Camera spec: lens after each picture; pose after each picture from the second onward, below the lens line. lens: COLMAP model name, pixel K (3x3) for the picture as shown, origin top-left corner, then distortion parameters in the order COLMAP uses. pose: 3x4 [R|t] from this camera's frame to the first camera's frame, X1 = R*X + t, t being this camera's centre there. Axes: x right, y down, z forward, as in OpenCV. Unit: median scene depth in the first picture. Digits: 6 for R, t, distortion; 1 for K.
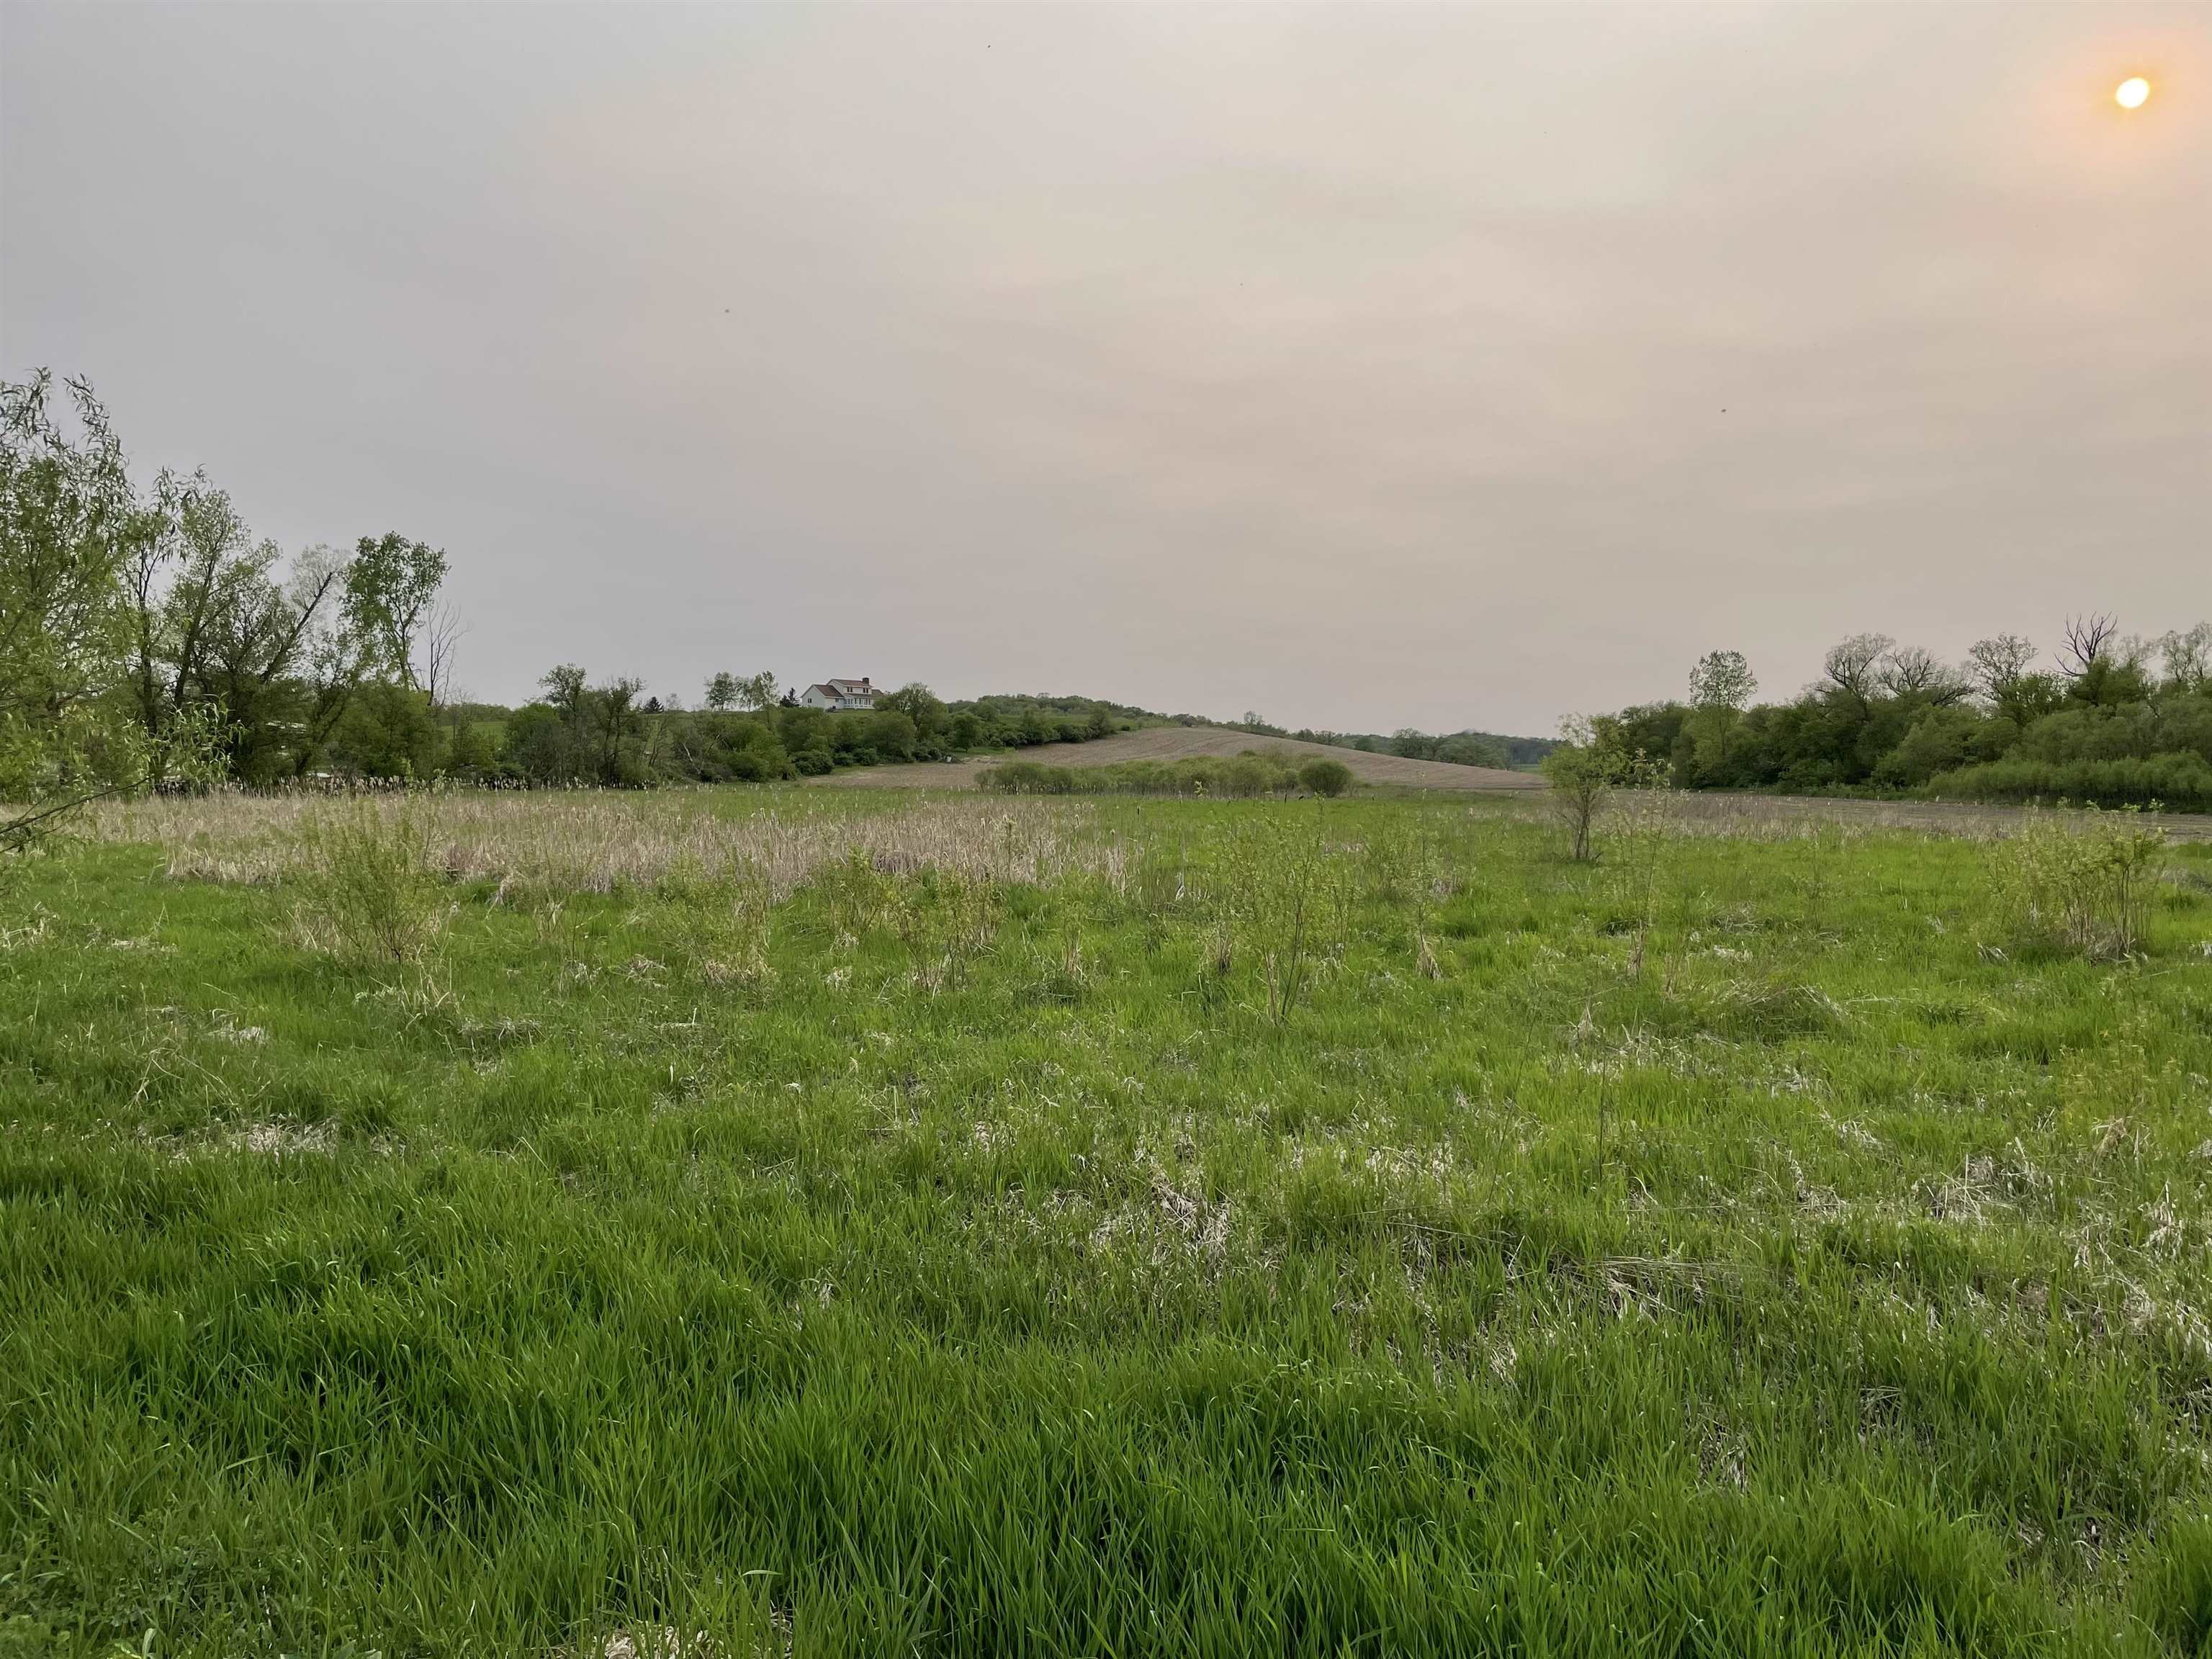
lens RADIAL K [[1638.6, 0, 1109.8], [0, 1638.6, 894.4], [0, 0, 1]] dist [0.102381, -0.146372]
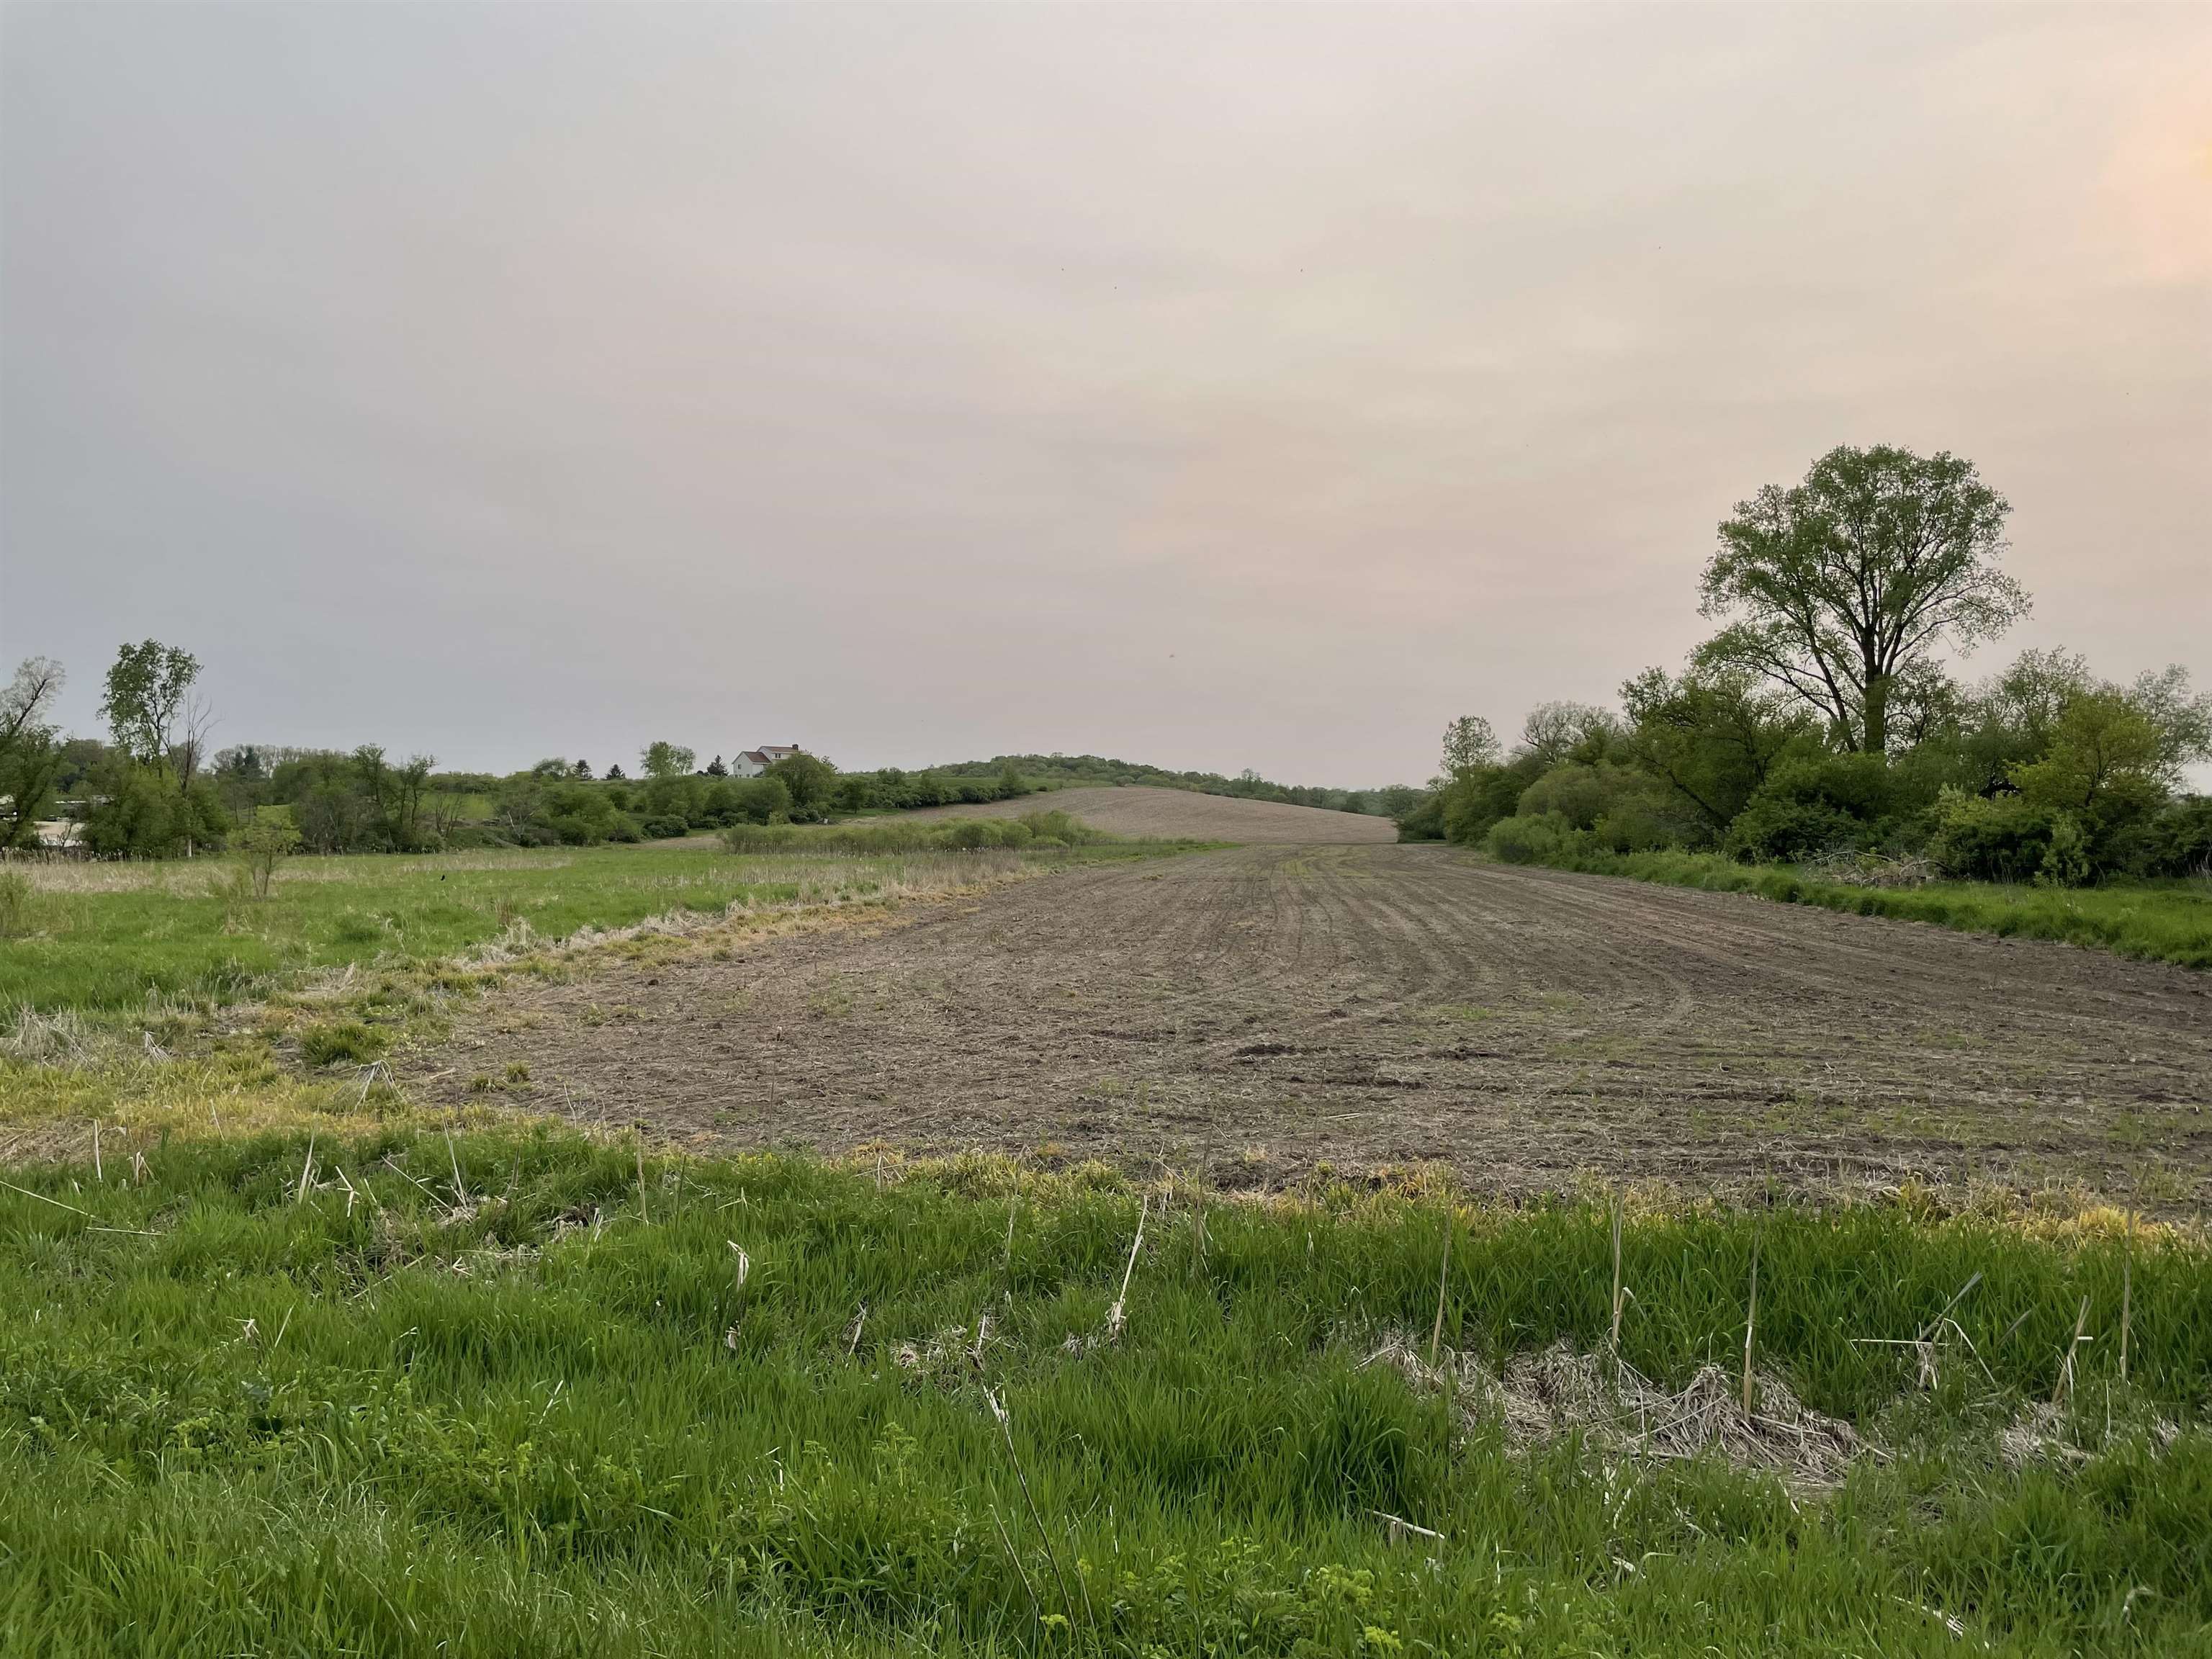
lens RADIAL K [[1669.9, 0, 1106.0], [0, 1669.9, 829.5], [0, 0, 1]] dist [0.111741, -0.159849]
pose [[0.998000, -0.009640, -0.062475, 0.200349], [0.004994, 0.997238, -0.074101, 0.006137], [0.063017, 0.073641, 0.995292, -0.093121]]
